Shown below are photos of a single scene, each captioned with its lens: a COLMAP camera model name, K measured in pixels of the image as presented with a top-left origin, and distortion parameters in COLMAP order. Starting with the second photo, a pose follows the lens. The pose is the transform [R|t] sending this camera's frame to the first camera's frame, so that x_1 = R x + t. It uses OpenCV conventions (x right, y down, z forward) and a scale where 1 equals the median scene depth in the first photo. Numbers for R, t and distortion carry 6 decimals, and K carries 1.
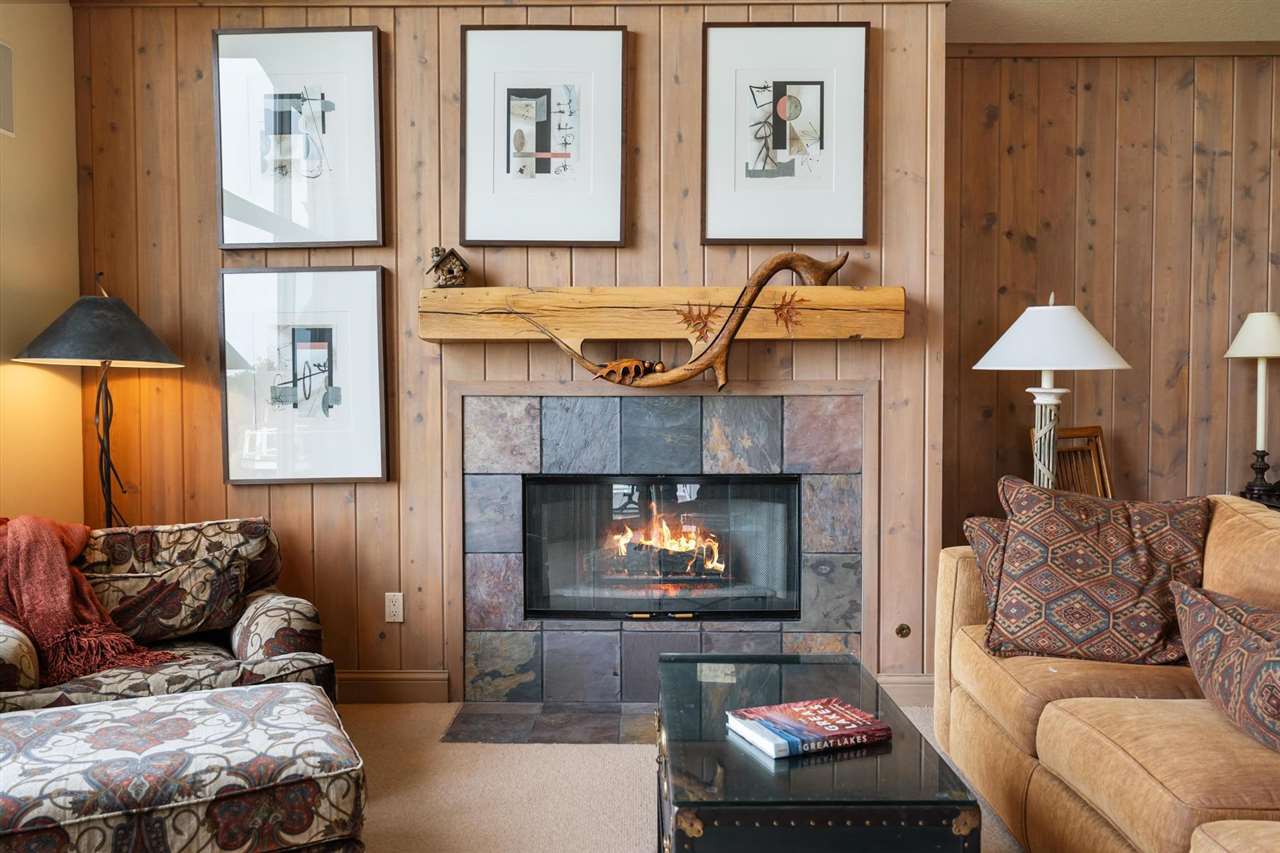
lens RADIAL K [[968.7, 0, 641.6], [0, 968.7, 424.1], [0, 0, 1]] dist [-0.002398, 0.004739]
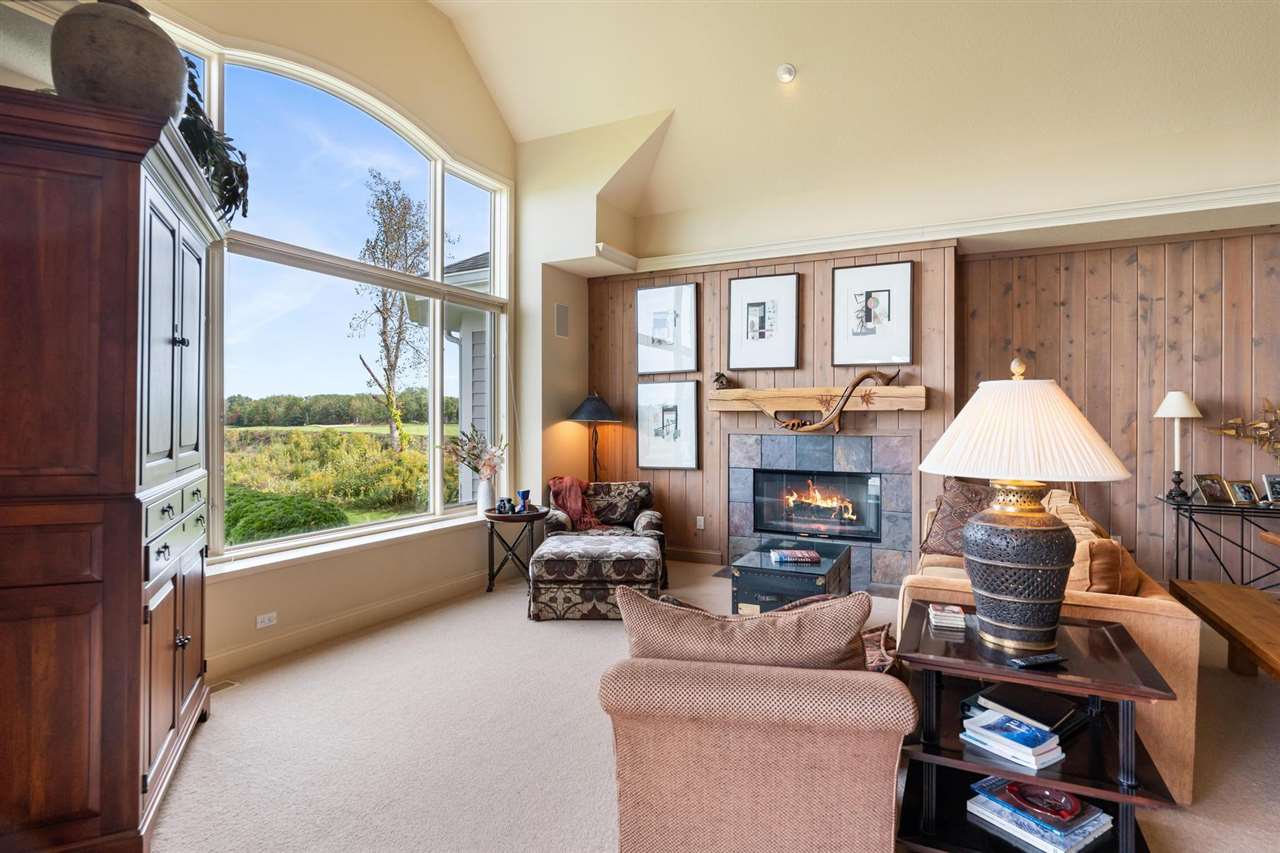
lens RADIAL K [[643.7, 0, 651.2], [0, 643.7, 419.9], [0, 0, 1]] dist [0.002910, 0.000283]
pose [[0.903399, 0.004574, -0.428777, 0.314643], [-0.016724, 0.999558, -0.024573, -0.022108], [0.428476, 0.029370, 0.903076, -0.489268]]
